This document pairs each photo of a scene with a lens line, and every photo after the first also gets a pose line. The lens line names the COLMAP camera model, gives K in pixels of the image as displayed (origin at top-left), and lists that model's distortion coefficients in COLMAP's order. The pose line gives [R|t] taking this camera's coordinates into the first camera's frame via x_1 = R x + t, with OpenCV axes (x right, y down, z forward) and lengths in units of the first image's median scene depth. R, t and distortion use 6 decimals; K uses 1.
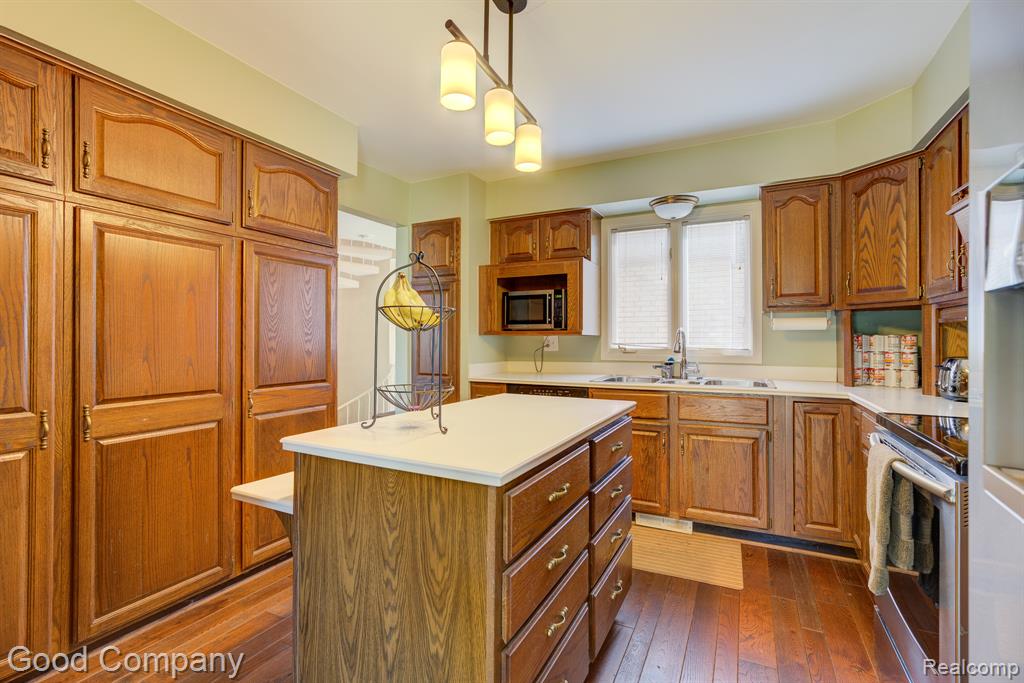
lens RADIAL K [[466.6, 0, 512.0], [0, 466.6, 341.5], [0, 0, 1]] dist [0.000566, 0.000284]
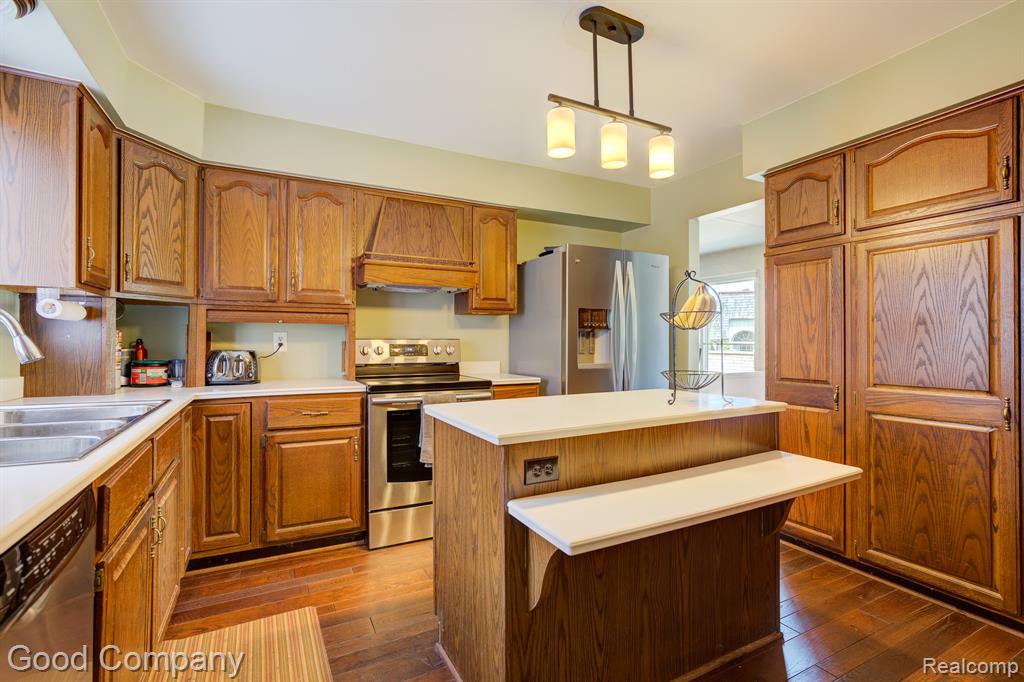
lens RADIAL K [[466.6, 0, 512.0], [0, 466.6, 341.0], [0, 0, 1]] dist [0.000566, 0.000284]
pose [[-0.813117, 0.004346, 0.582084, -0.320293], [0.003886, 0.999990, -0.002037, 0.011149], [-0.582088, 0.000606, -0.813126, 1.332122]]
